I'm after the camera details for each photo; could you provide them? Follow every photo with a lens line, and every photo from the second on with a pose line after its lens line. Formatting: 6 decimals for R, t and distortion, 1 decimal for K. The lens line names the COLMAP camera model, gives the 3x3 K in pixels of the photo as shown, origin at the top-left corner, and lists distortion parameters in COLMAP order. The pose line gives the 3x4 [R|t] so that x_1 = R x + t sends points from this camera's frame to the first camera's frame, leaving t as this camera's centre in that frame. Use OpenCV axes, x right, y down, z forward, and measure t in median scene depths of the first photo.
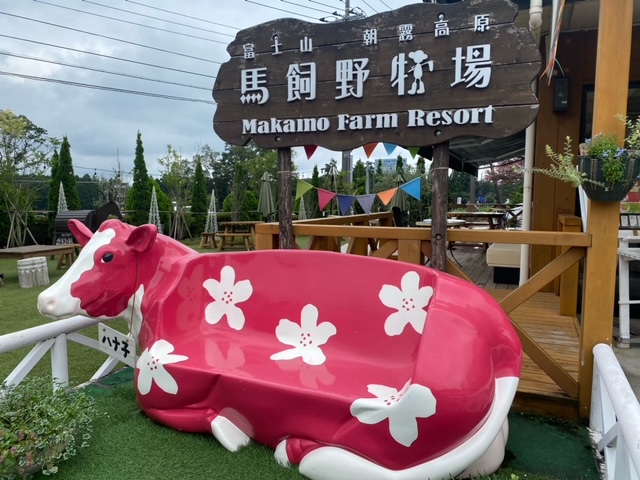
lens RADIAL K [[491.6, 0, 324.6], [0, 491.6, 236.5], [0, 0, 1]] dist [0.126144, -0.314301]
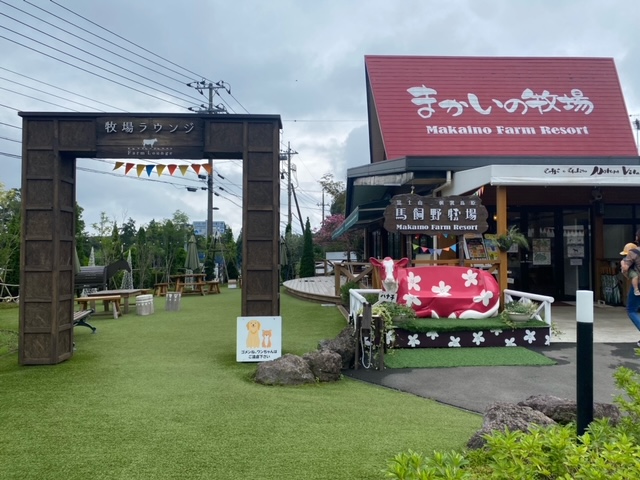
lens RADIAL K [[500.5, 0, 320.0], [0, 500.5, 240.0], [0, 0, 1]] dist [0.012307, 0.000596]
pose [[0.906543, 0.006551, 0.422062, -2.074455], [0.041746, 0.993586, -0.105087, 0.167544], [-0.420043, 0.112885, 0.900456, -1.666283]]
